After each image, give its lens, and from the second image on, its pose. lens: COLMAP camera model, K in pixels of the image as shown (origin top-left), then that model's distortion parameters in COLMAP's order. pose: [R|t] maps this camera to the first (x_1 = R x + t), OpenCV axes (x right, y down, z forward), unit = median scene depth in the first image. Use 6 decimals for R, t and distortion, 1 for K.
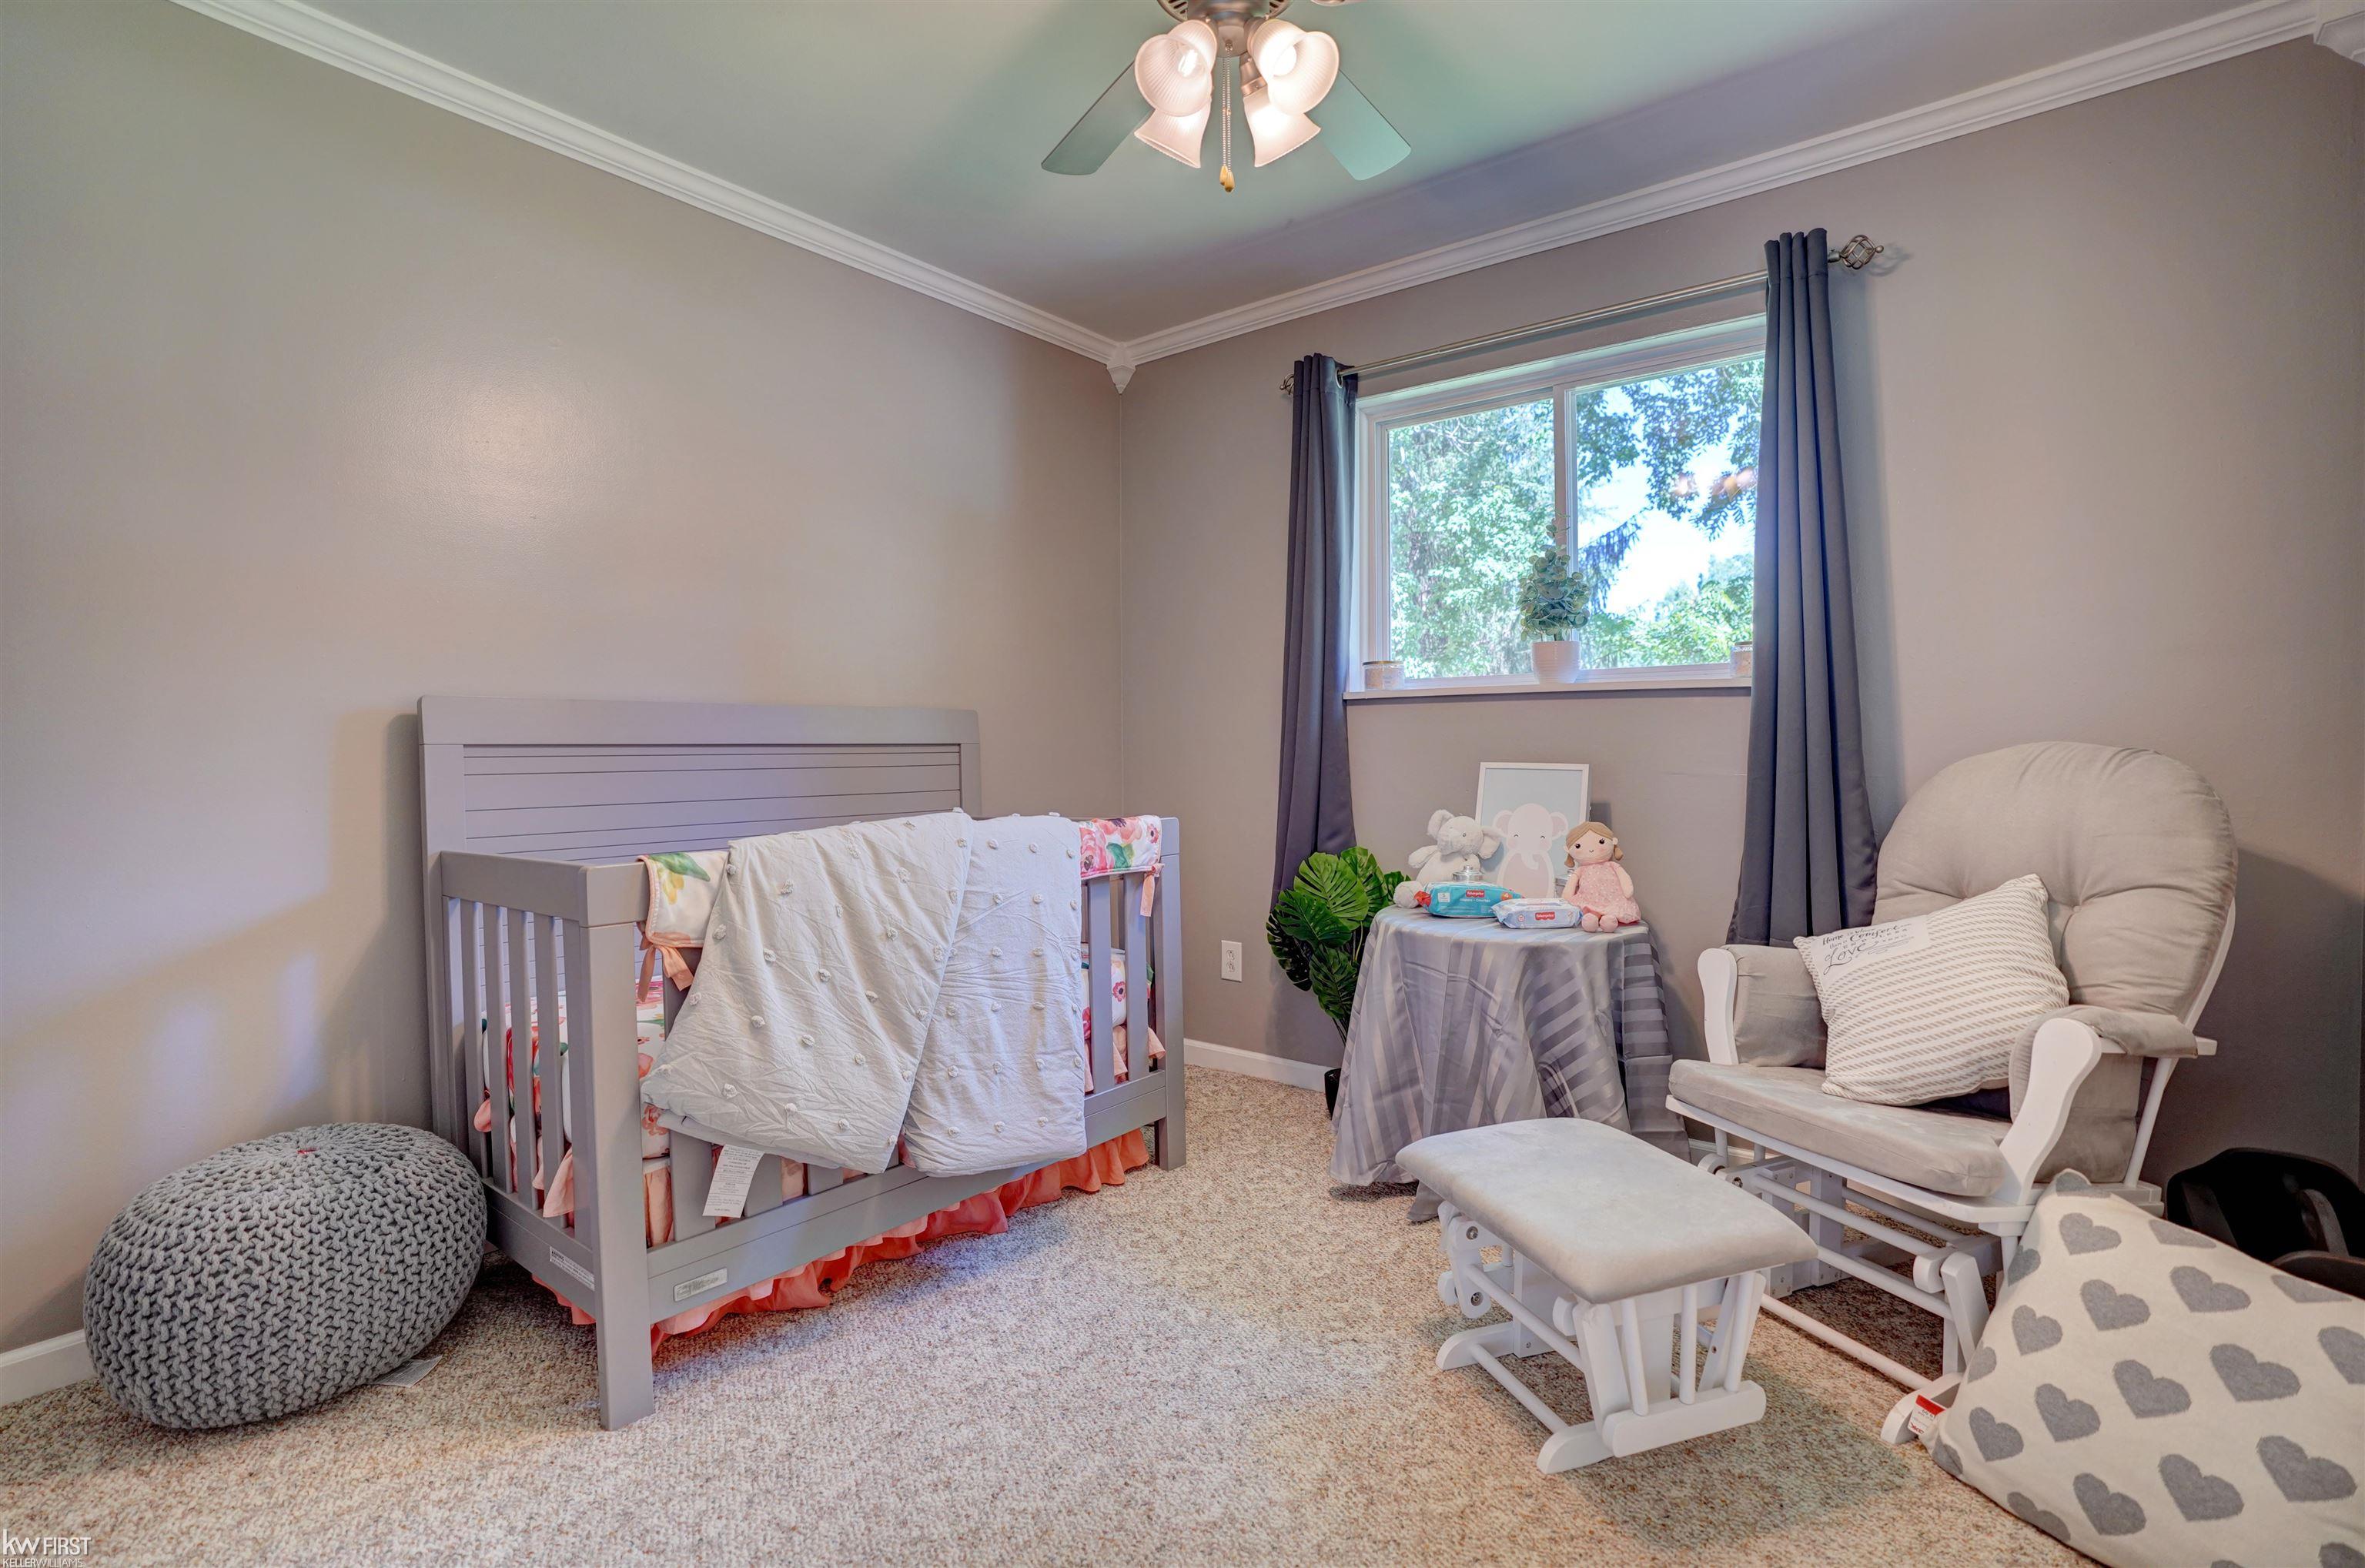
lens RADIAL K [[1111.9, 0, 1170.4], [0, 1111.9, 769.0], [0, 0, 1]] dist [-0.001239, 0.000075]
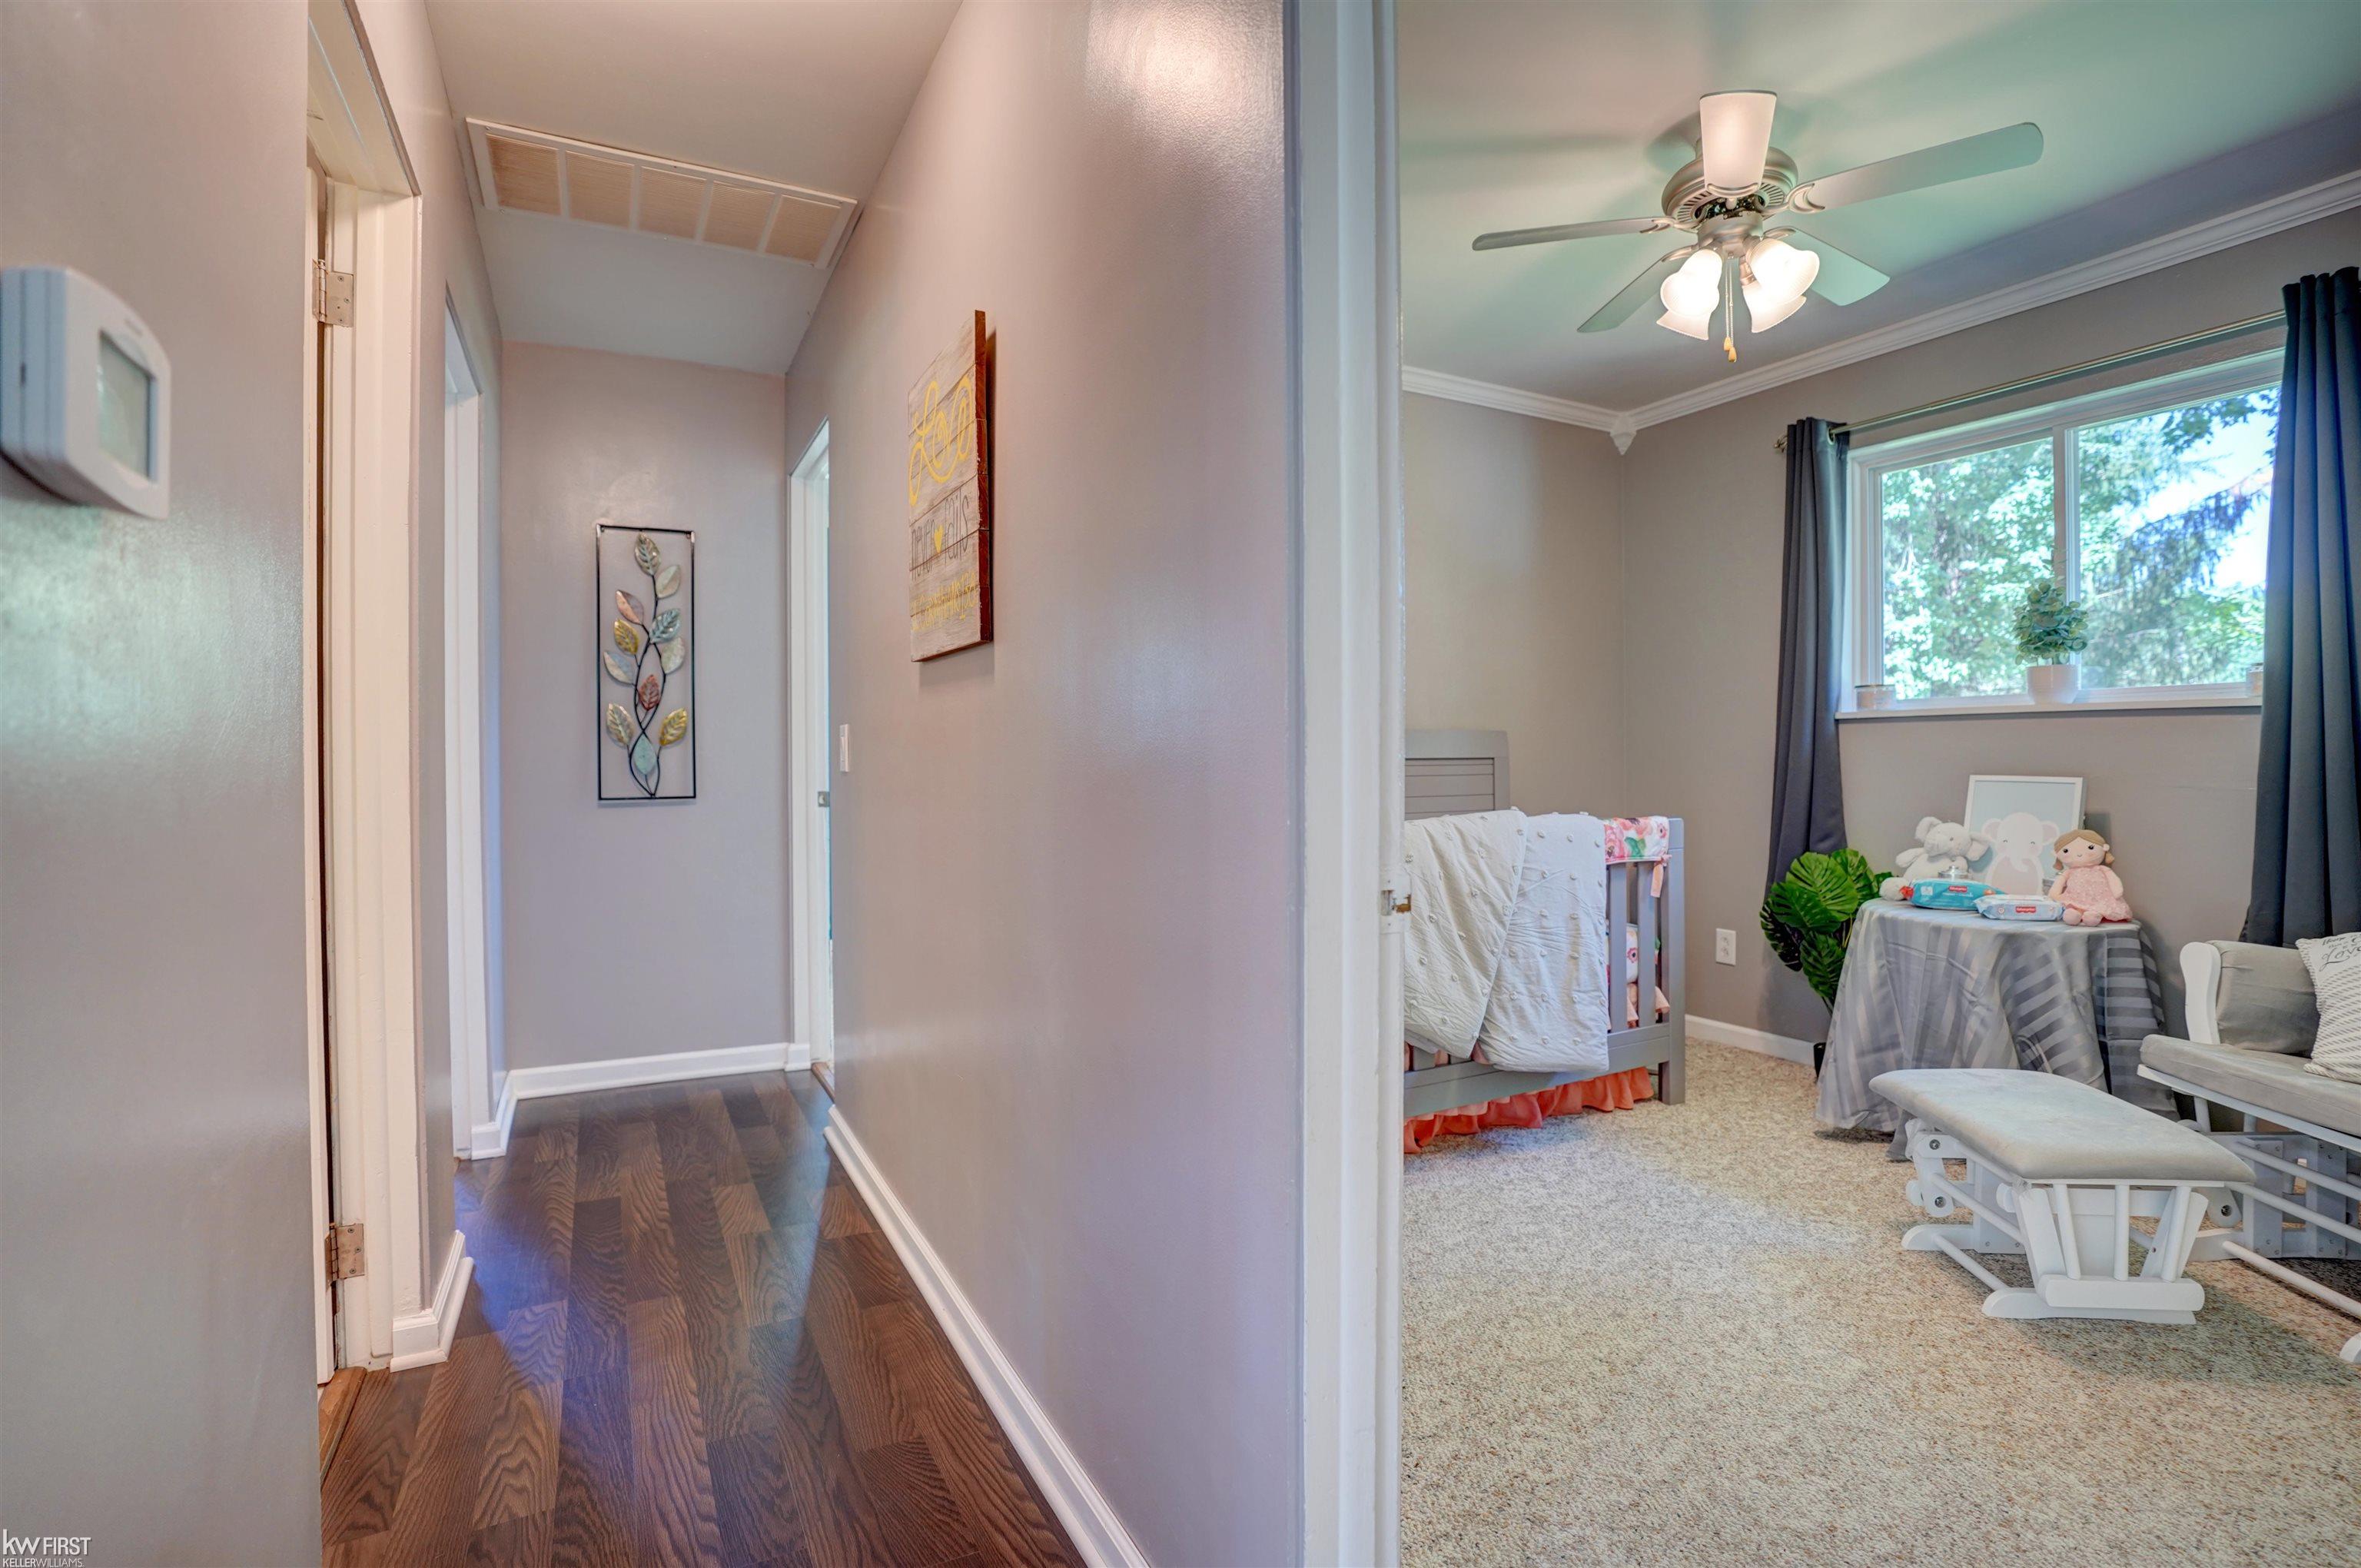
lens RADIAL K [[1107.5, 0, 1193.8], [0, 1107.5, 774.3], [0, 0, 1]] dist [-0.060349, 0.027273]
pose [[0.924772, 0.005385, -0.380484, -0.035806], [-0.005882, 0.999983, -0.000143, -0.002636], [0.380477, 0.002370, 0.924787, -0.358684]]
